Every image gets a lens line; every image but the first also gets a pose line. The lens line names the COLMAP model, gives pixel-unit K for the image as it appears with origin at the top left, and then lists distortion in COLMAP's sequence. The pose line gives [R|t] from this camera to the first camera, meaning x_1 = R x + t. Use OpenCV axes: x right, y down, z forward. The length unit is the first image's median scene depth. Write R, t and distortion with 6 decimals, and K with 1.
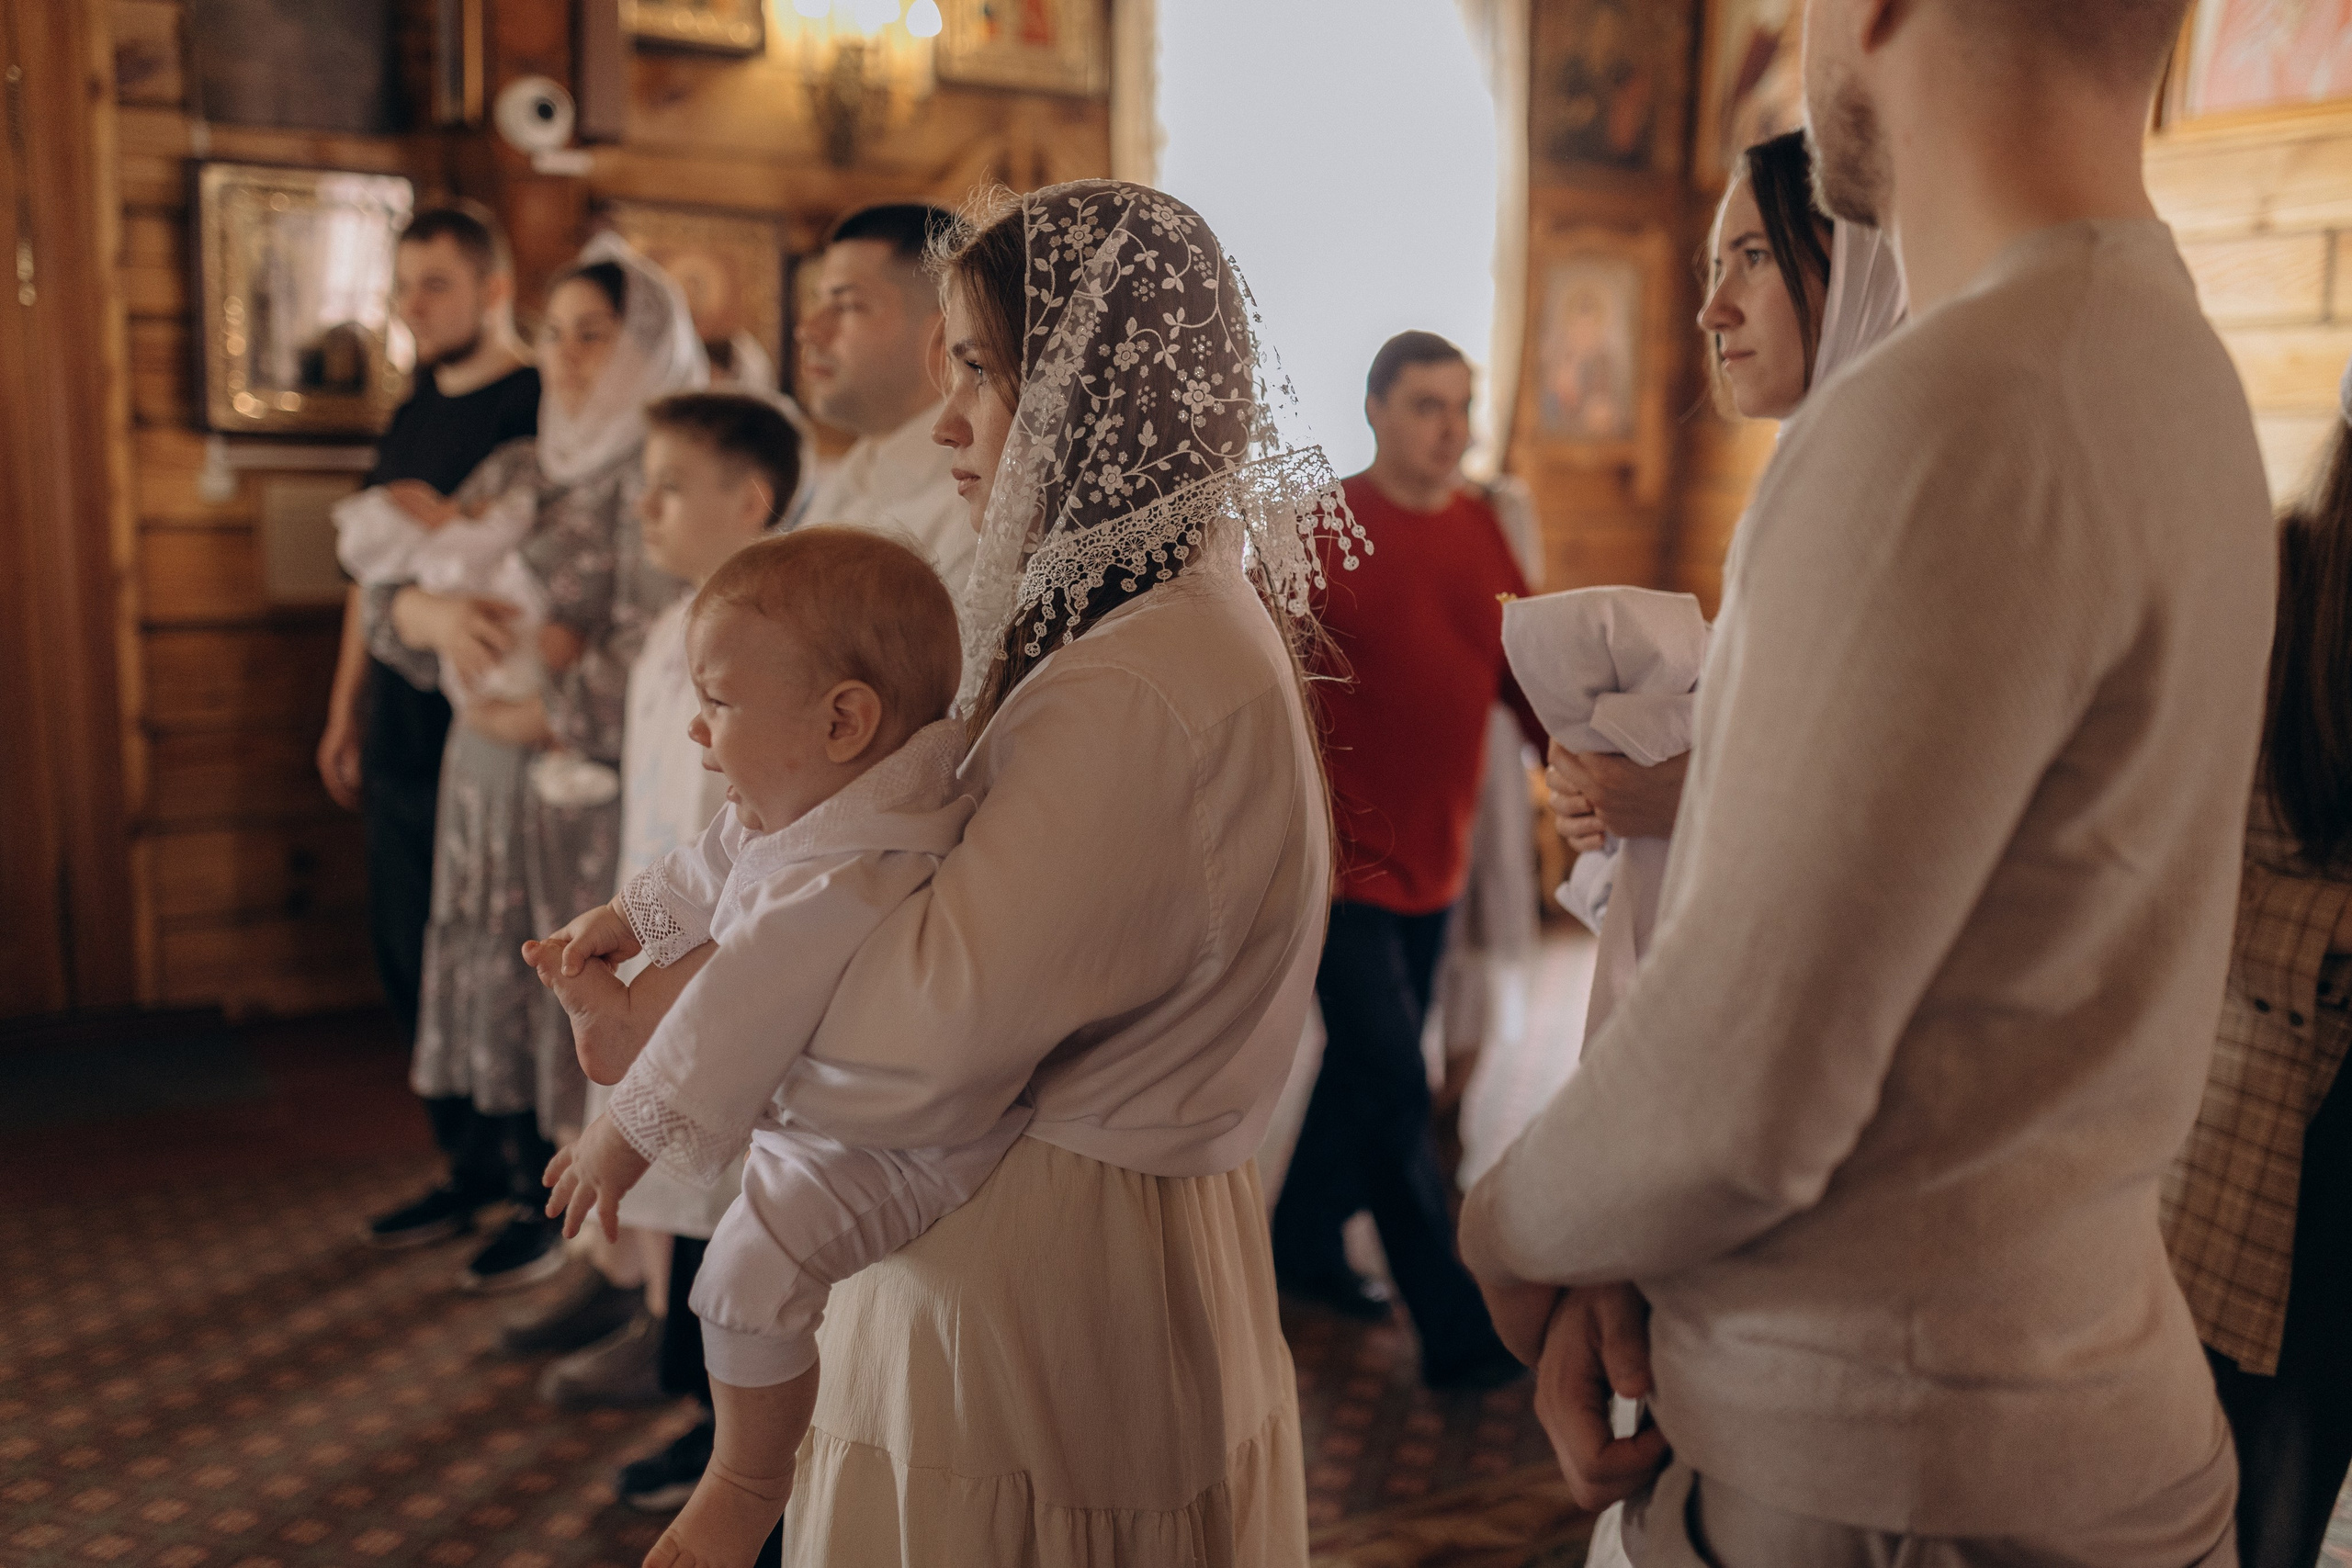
lens RADIAL K [[2222.2, 0, 1171.4], [0, 2222.2, 778.9], [0, 0, 1]] dist [0.003923, 0.000000]
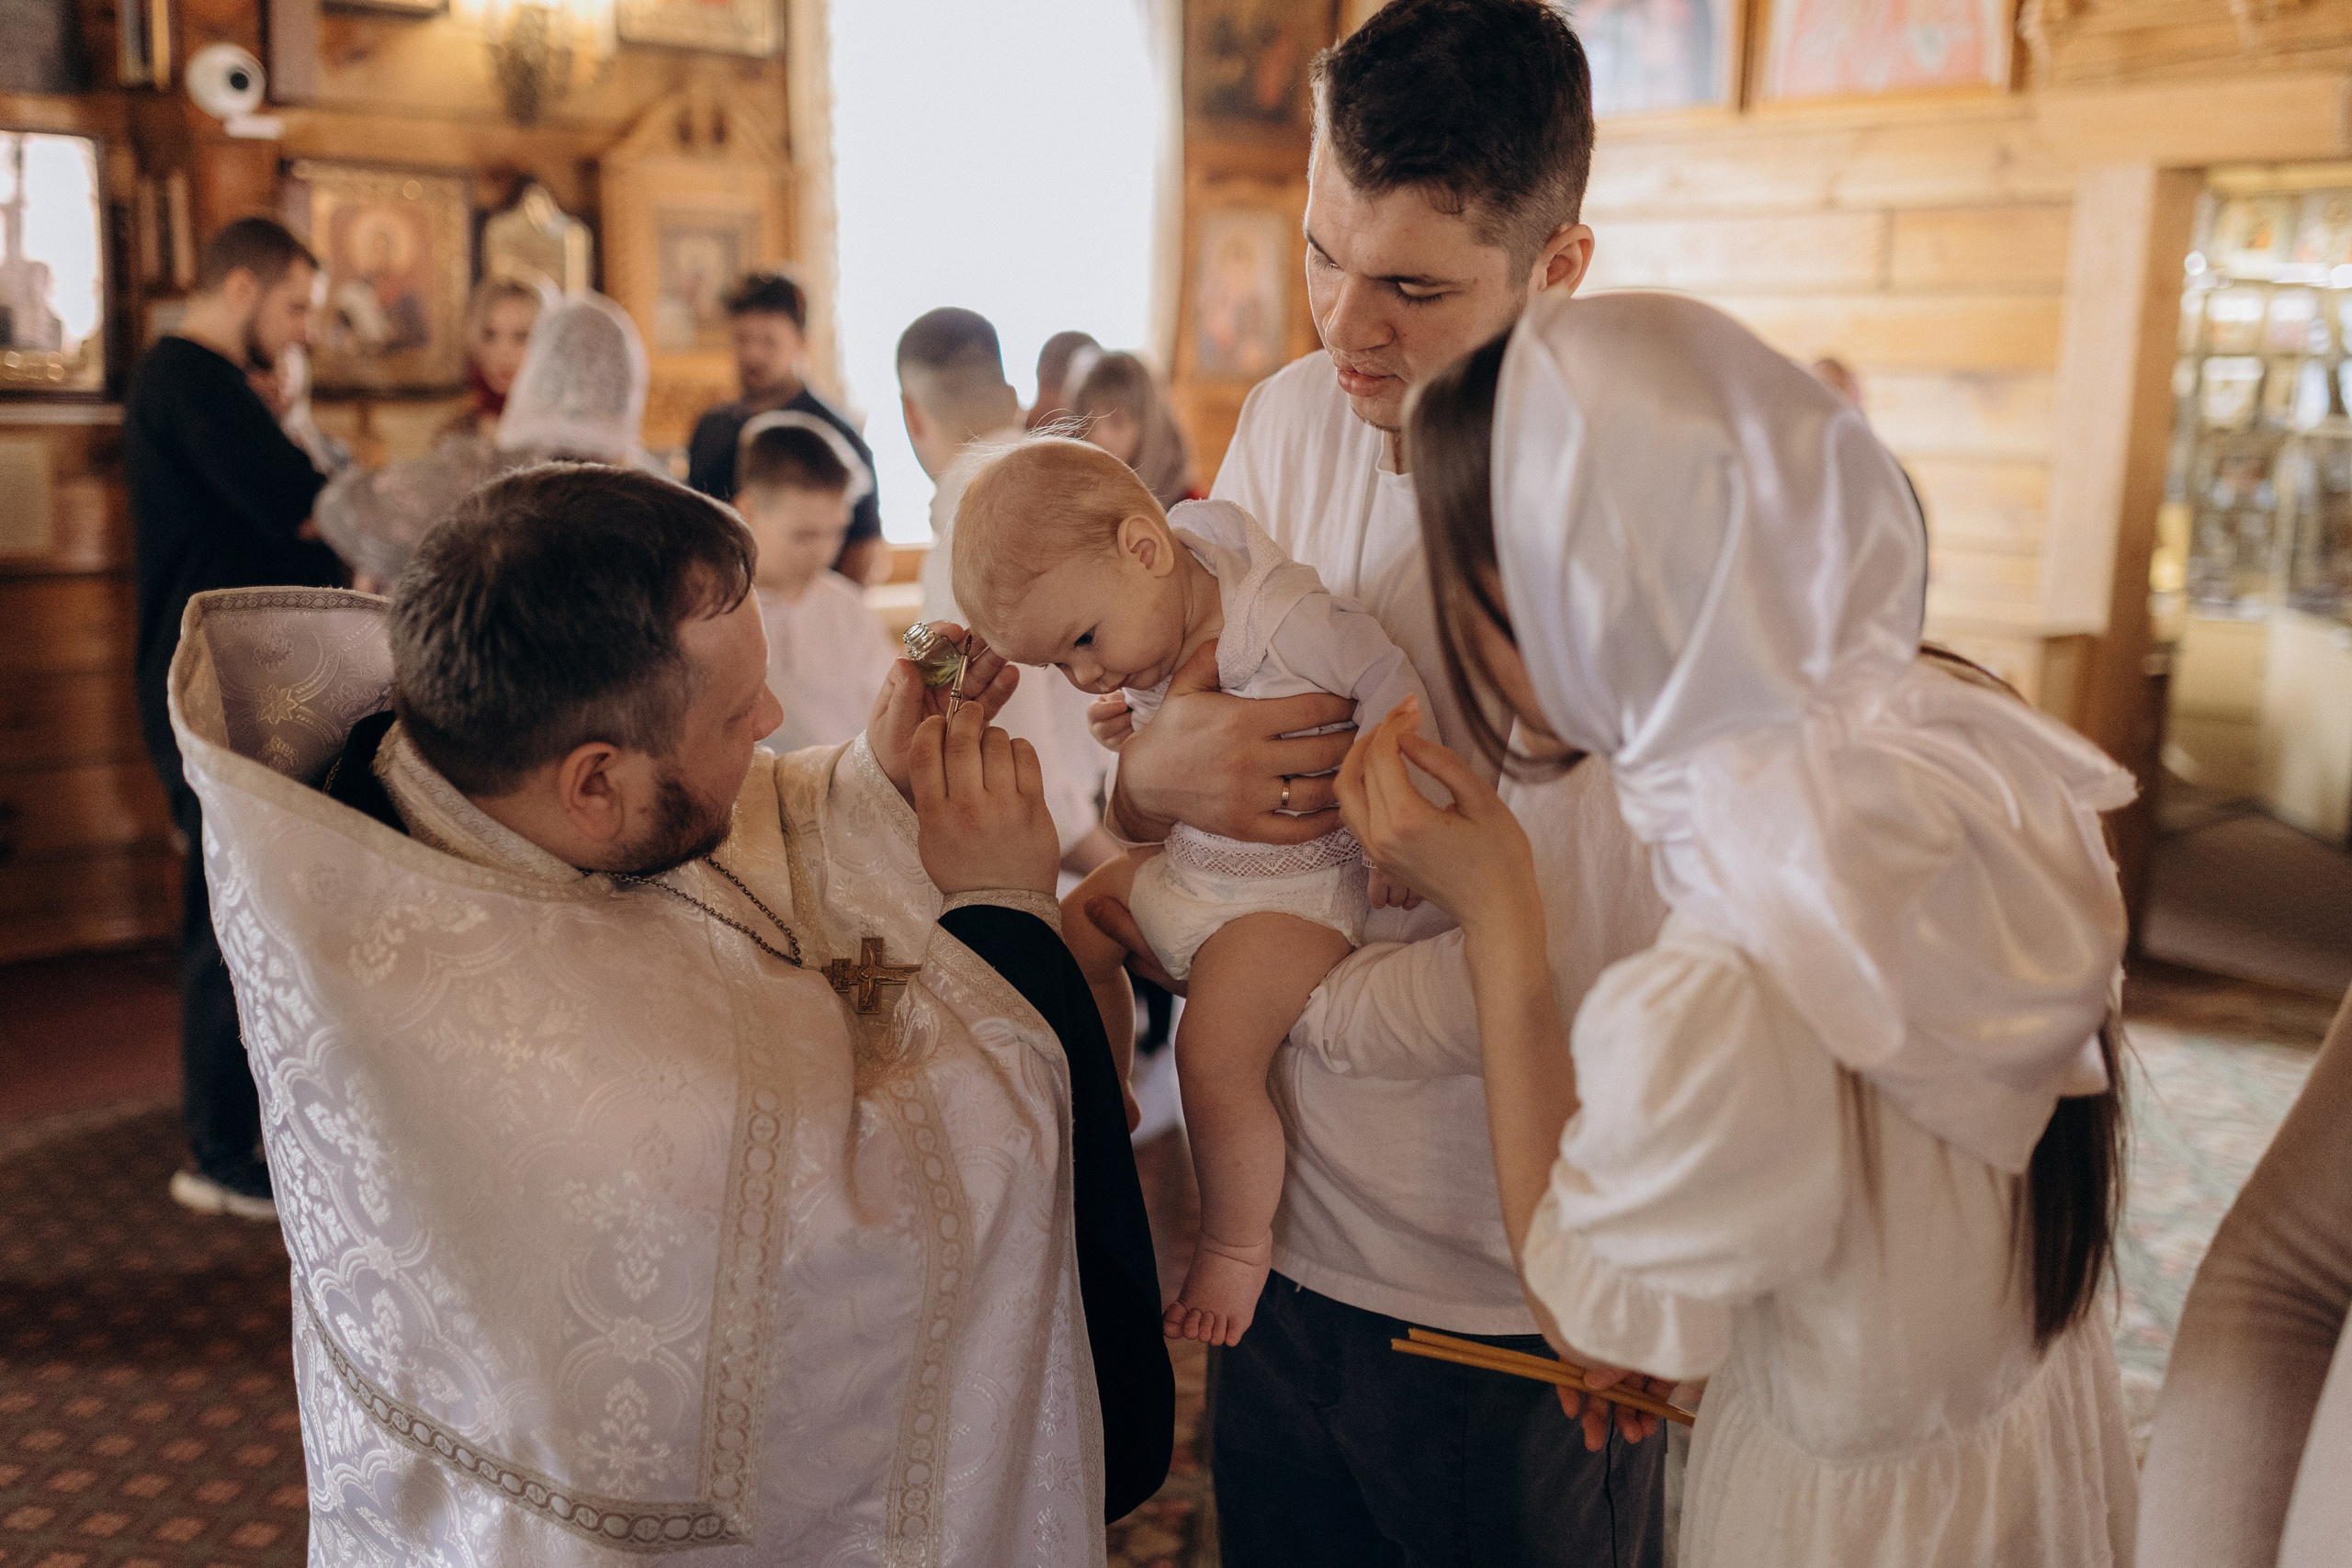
lens RADIAL K [[2222.2, 0, 1142.2], [0, 2222.2, 766.5], [0, 0, 1]] dist [0.003923, 0.000000]
pose [[0.990114, -0.022570, 0.138436, -0.015754], [0.016442, 0.998840, 0.045250, -0.020679], [-0.139297, -0.042526, 0.989337, -0.075316]]
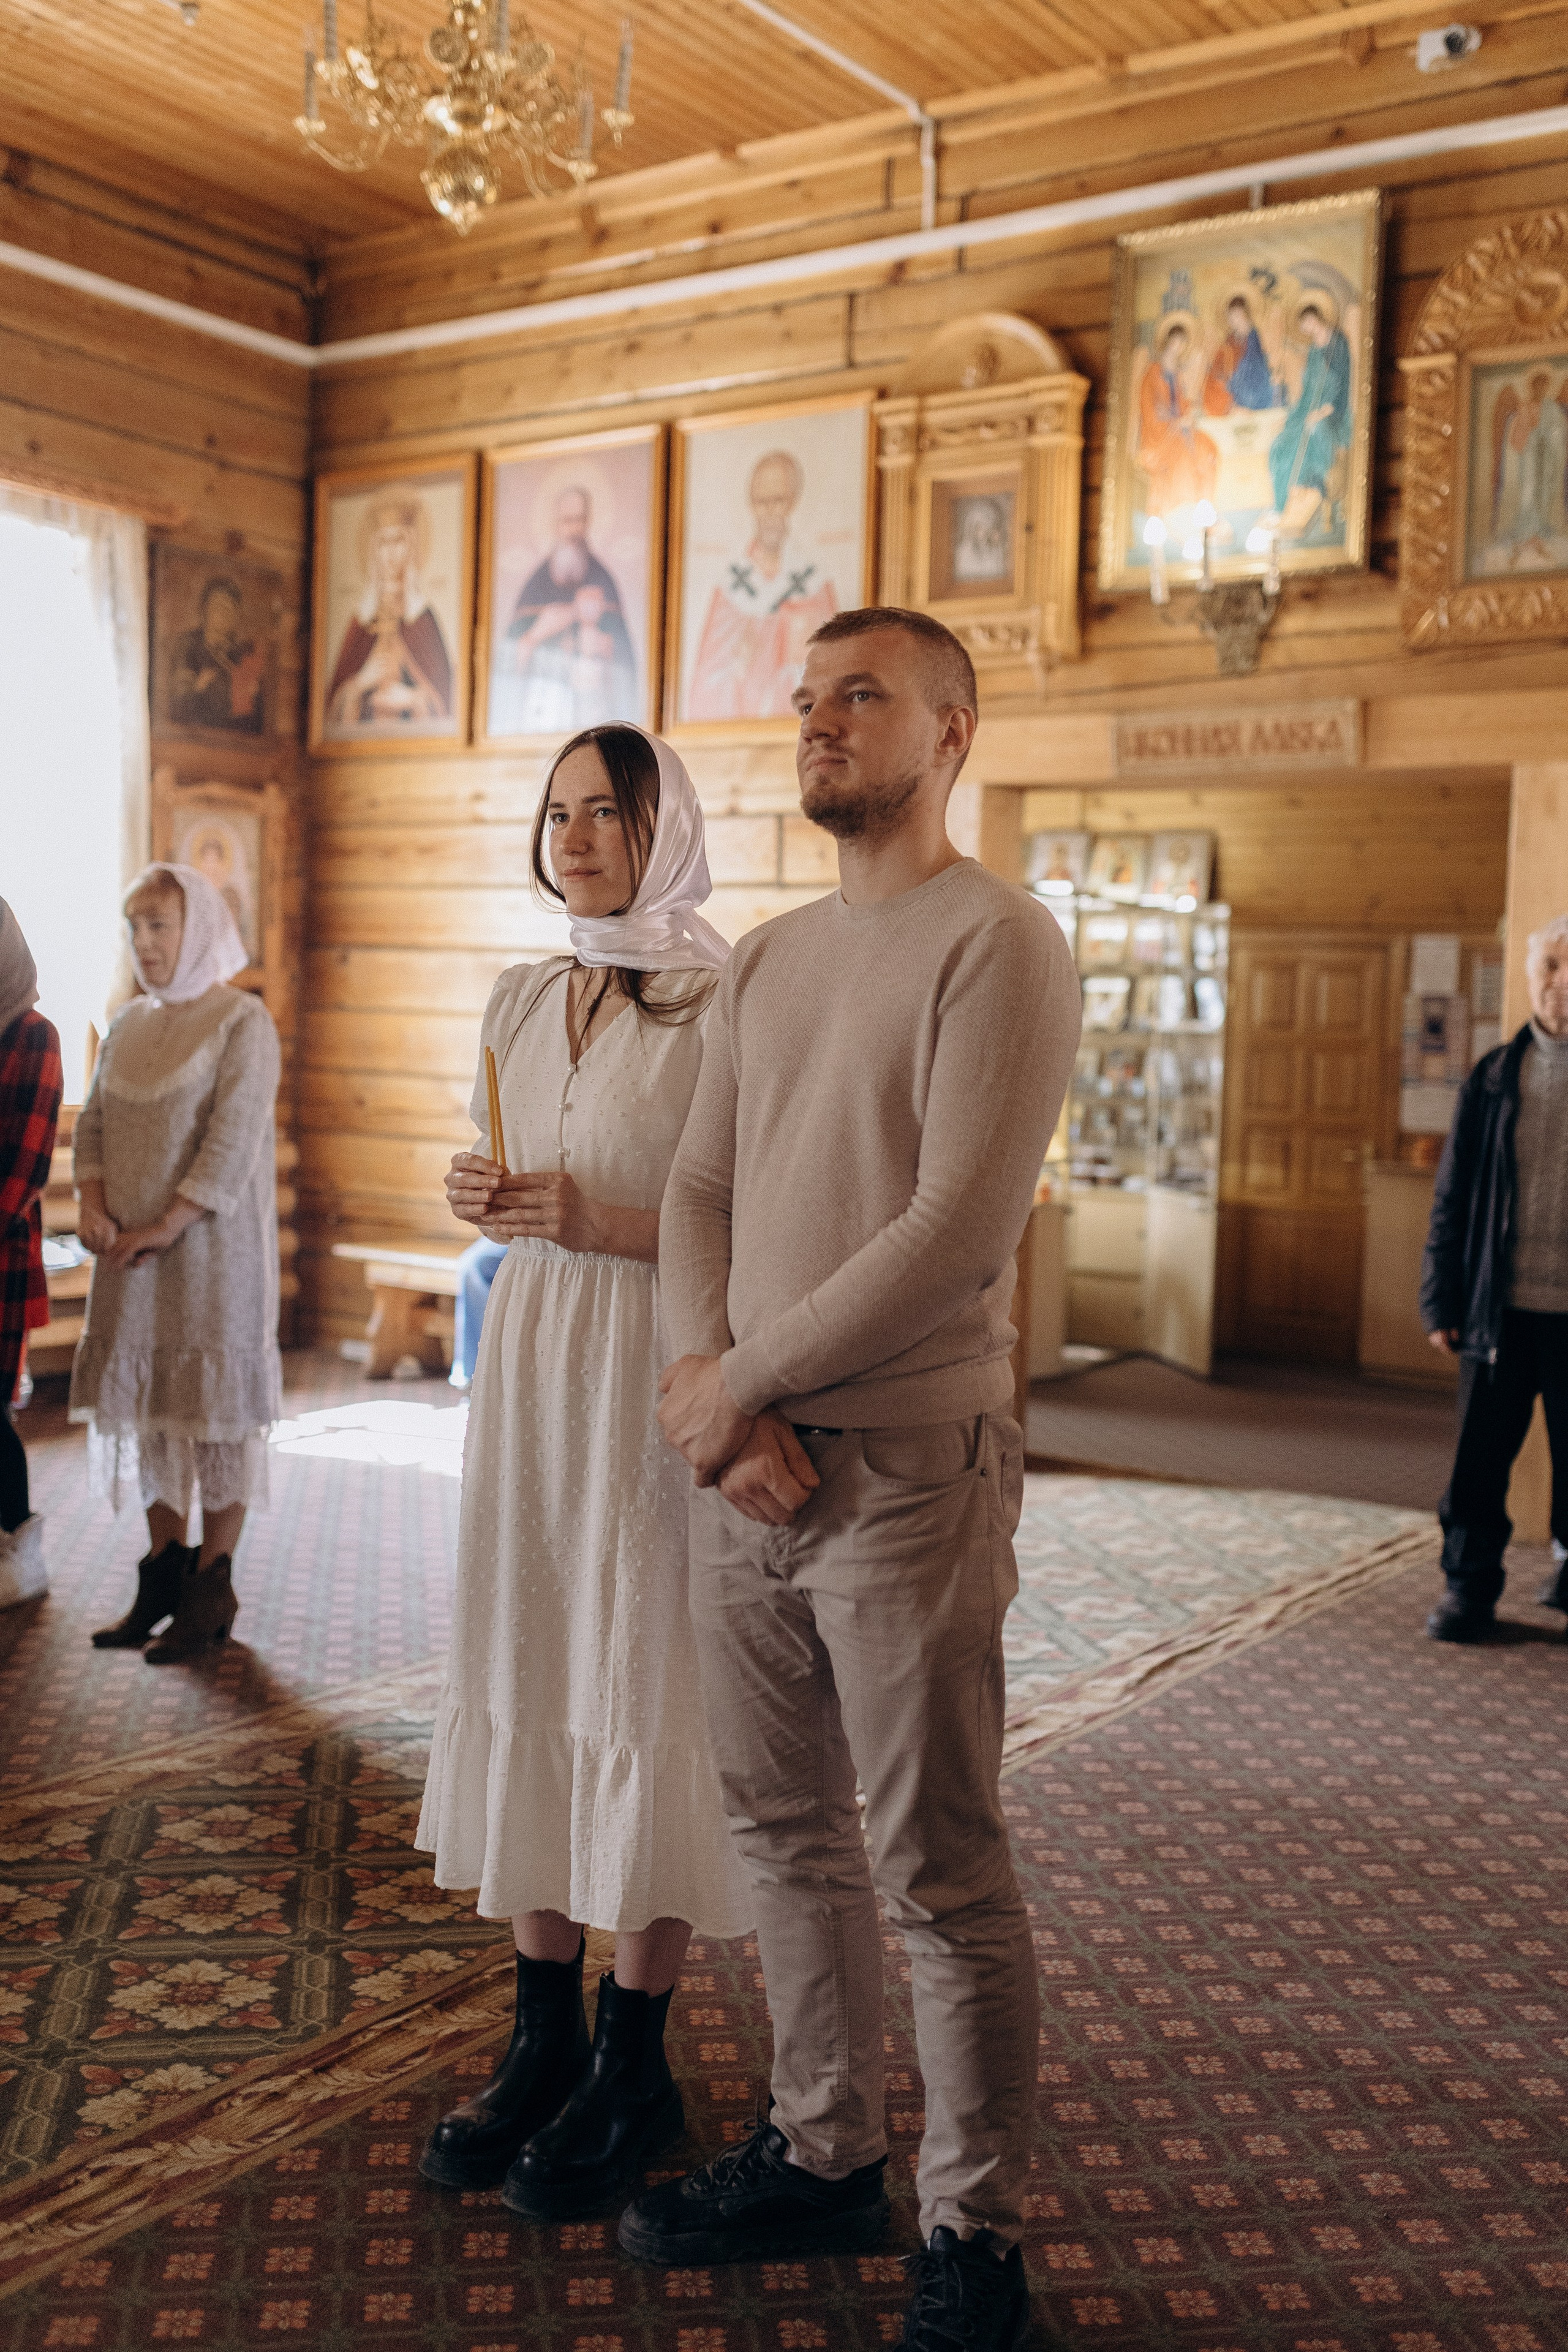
lens RADIAL K [[2222.4, 0, 818.0], [0, 2222.4, 1156.6], [0, 0, 1]] dist [0.003923, 0.000000]
pose [[0.913705, -0.013434, 0.406157, 0.008132], [0.043066, 0.997026, -0.063905, 0.036819], [-0.404090, 0.075882, 0.911566, -0.183968]]
